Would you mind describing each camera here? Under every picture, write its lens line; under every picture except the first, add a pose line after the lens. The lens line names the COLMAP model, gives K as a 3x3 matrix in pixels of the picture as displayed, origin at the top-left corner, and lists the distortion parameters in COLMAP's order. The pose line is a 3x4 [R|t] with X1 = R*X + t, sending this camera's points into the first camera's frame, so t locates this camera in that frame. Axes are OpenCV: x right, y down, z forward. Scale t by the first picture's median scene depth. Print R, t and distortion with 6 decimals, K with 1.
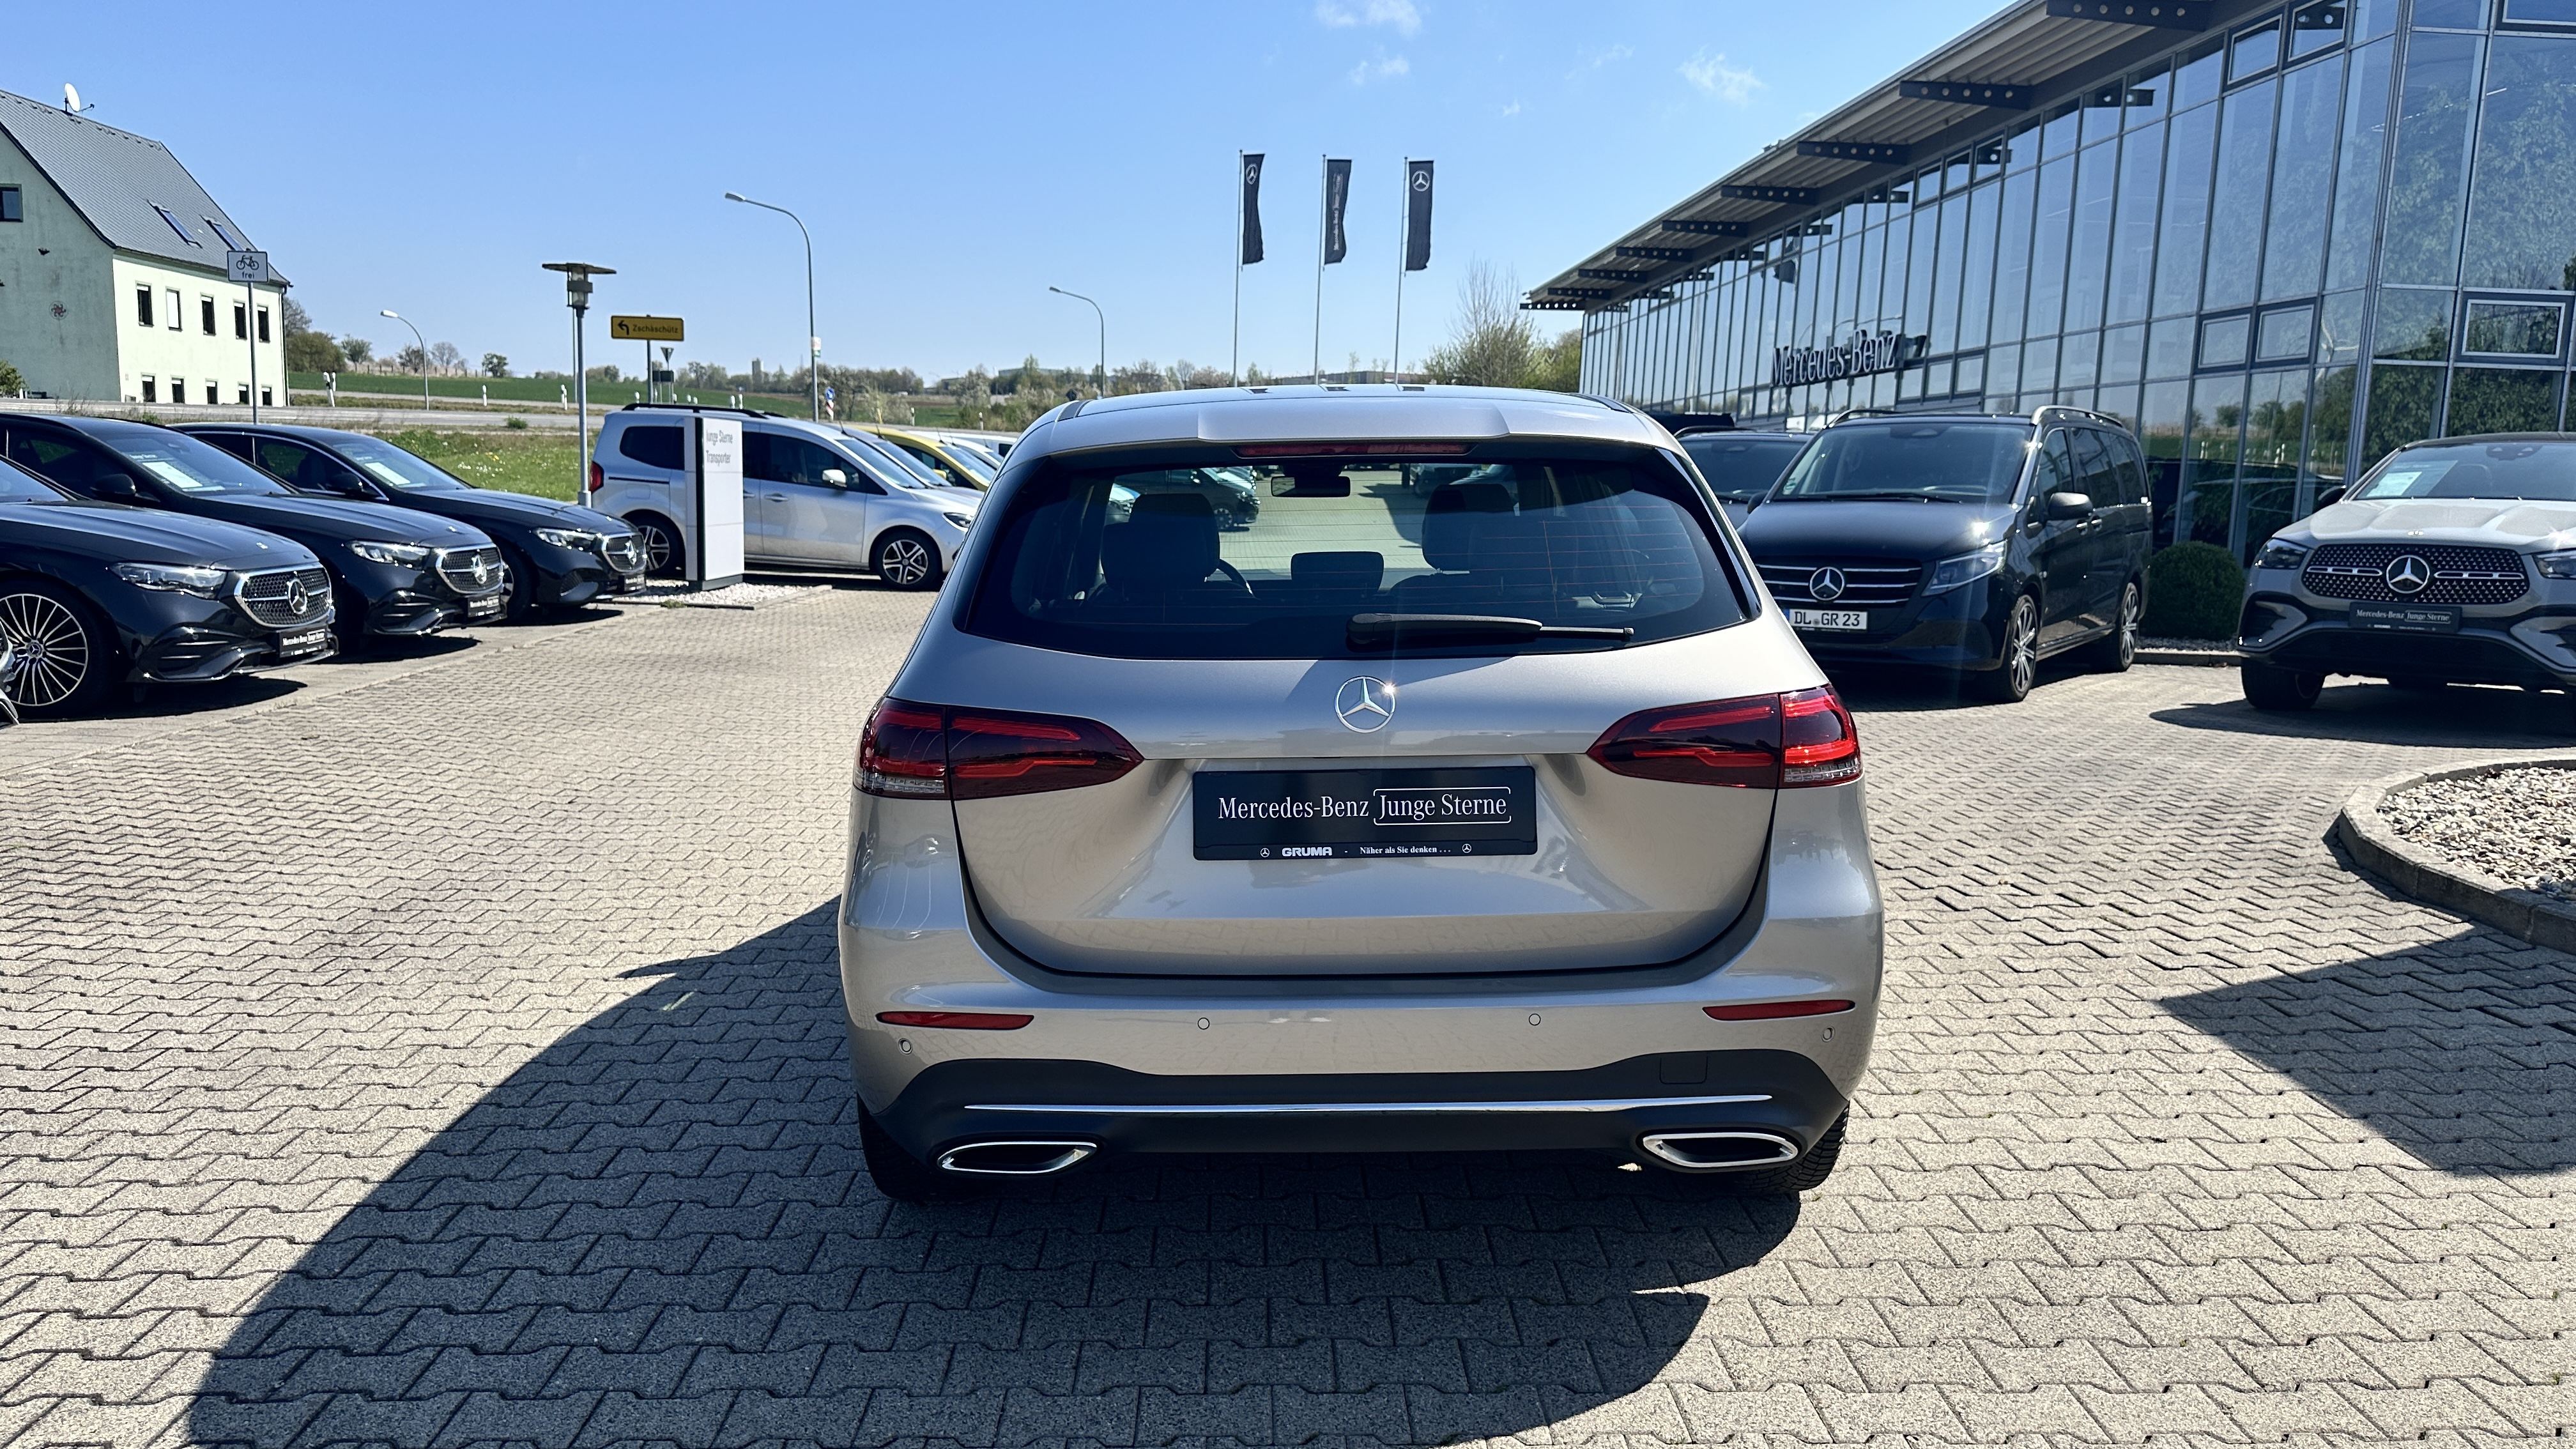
lens RADIAL K [[1795.2, 0, 1274.3], [0, 1795.2, 683.0], [0, 0, 1]] dist [0.072766, -0.087603]
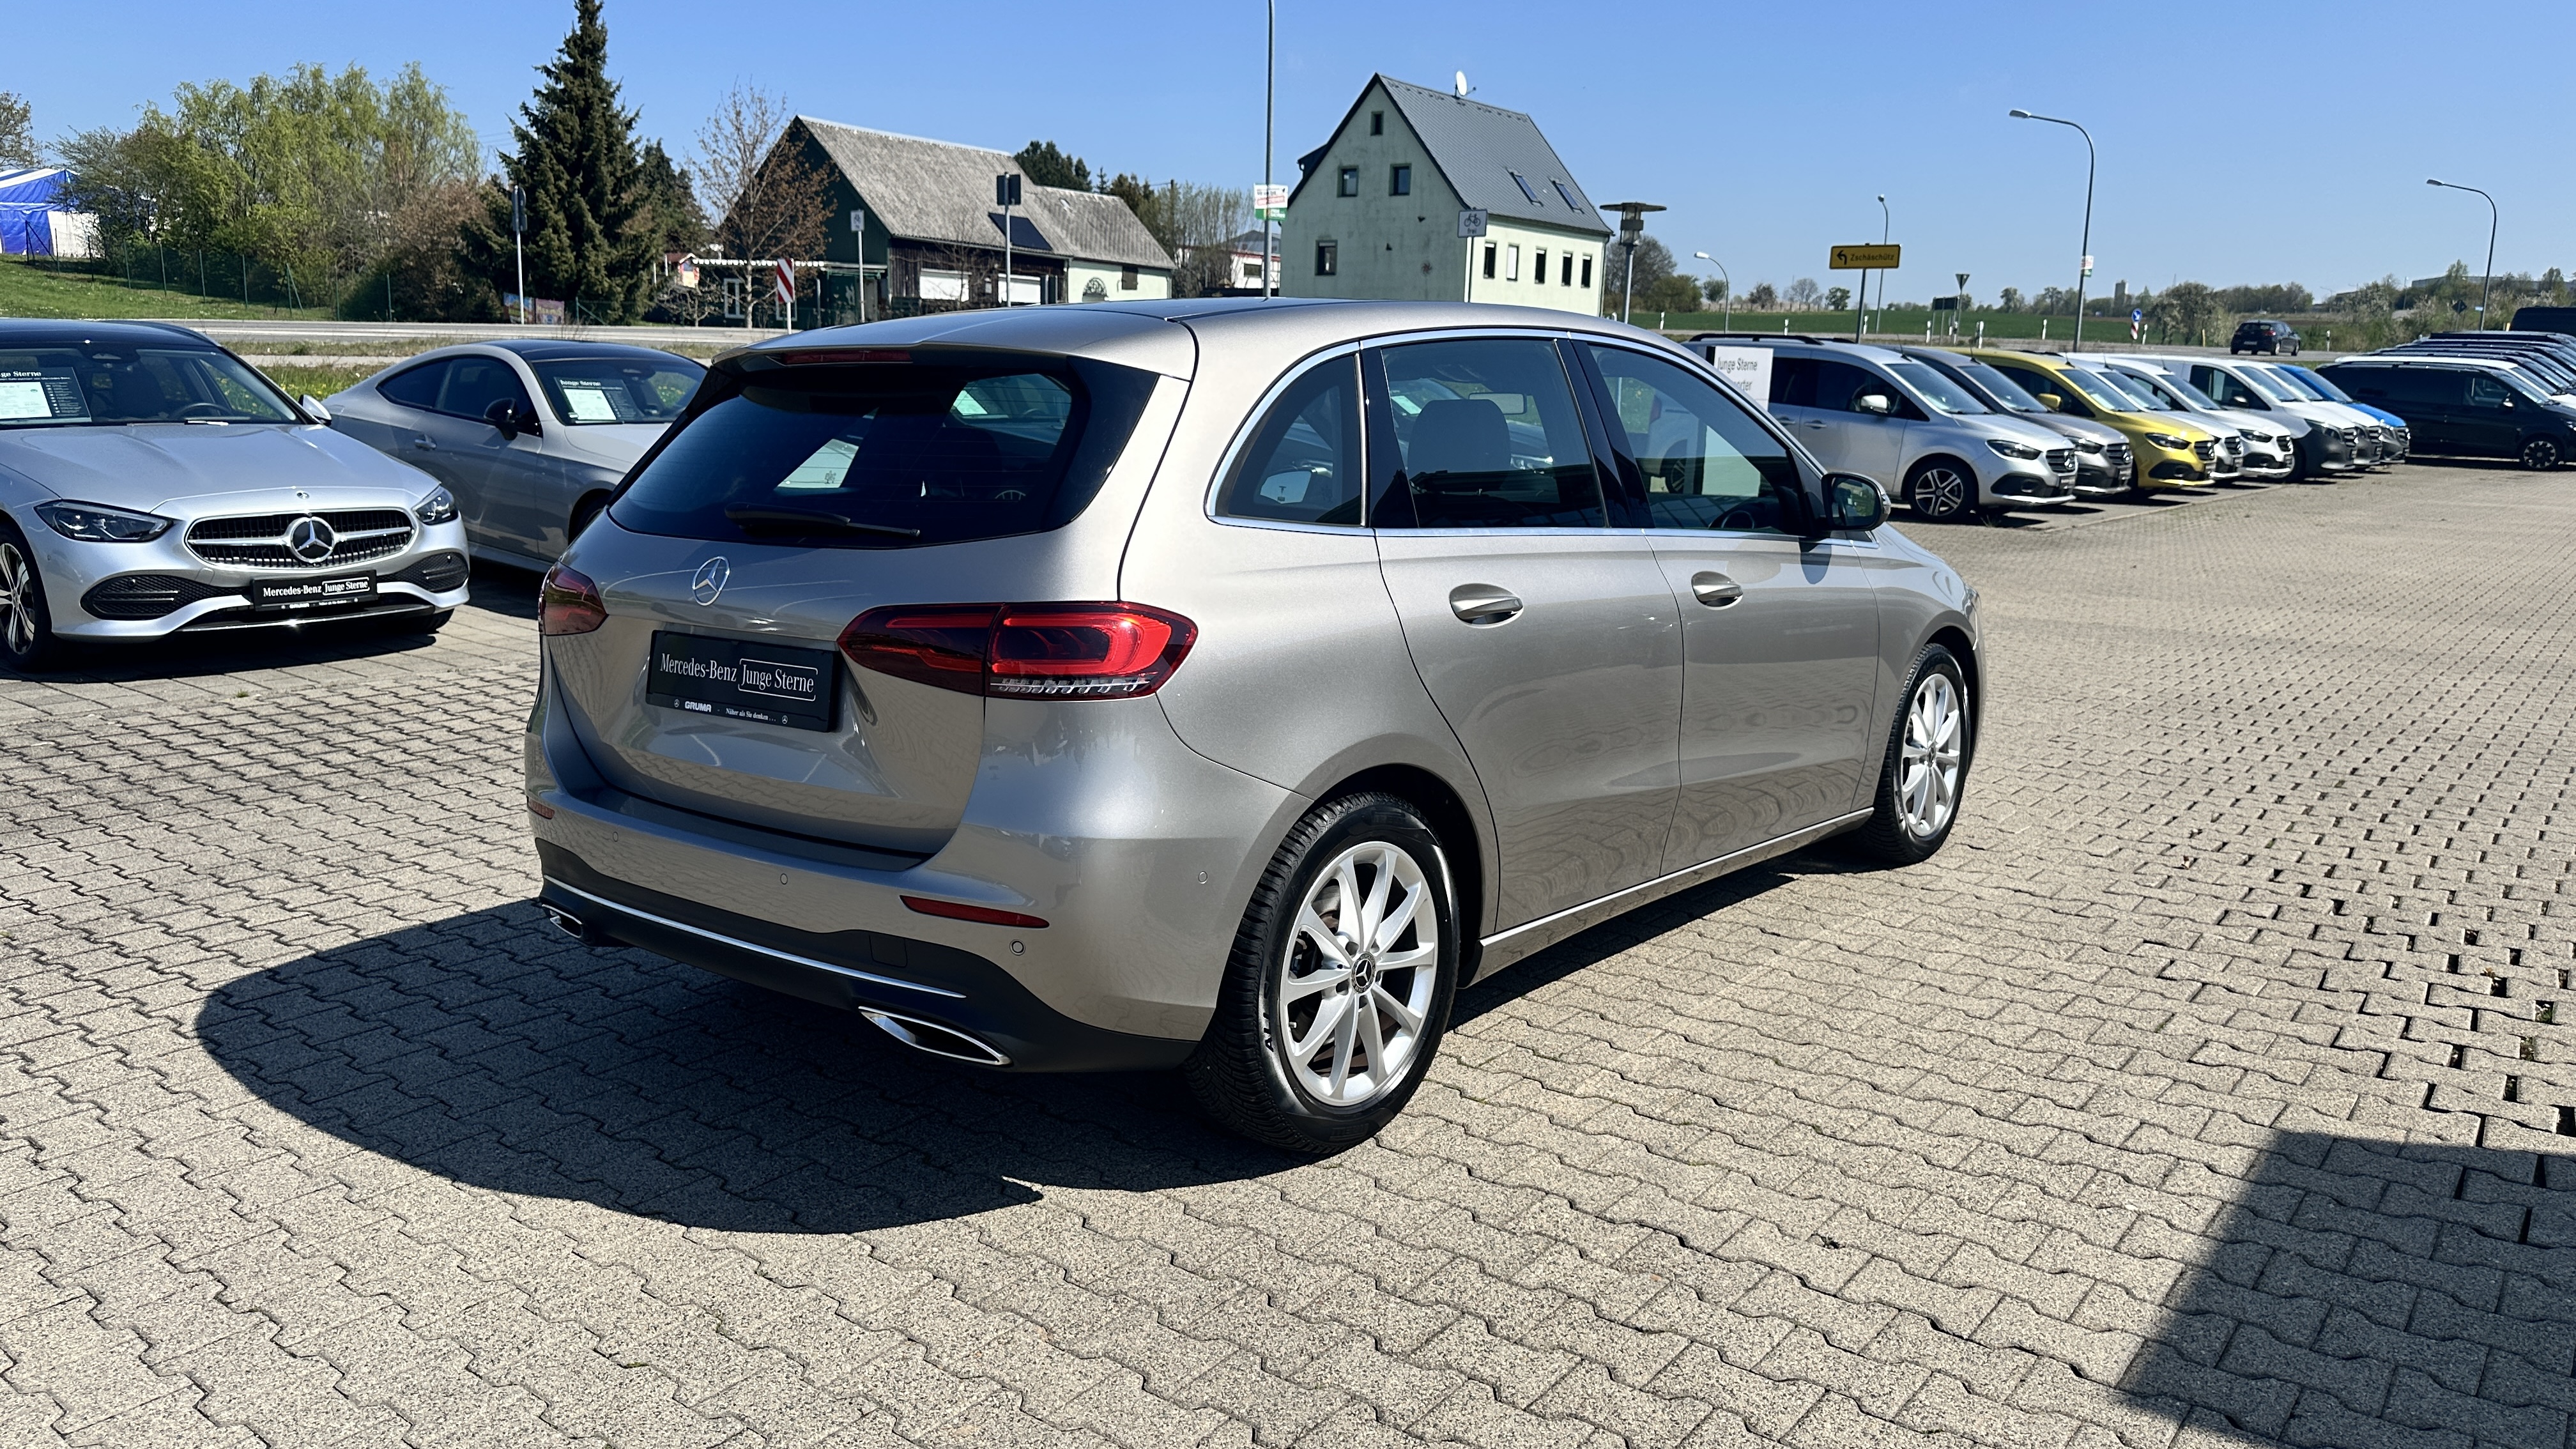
lens RADIAL K [[1795.2, 0, 1324.7], [0, 1795.2, 682.5], [0, 0, 1]] dist [0.072766, -0.087603]
pose [[0.774008, 0.100397, -0.625166, 0.153342], [-0.076634, 0.994945, 0.064902, -0.004109], [0.628521, -0.002326, 0.777789, 0.049922]]
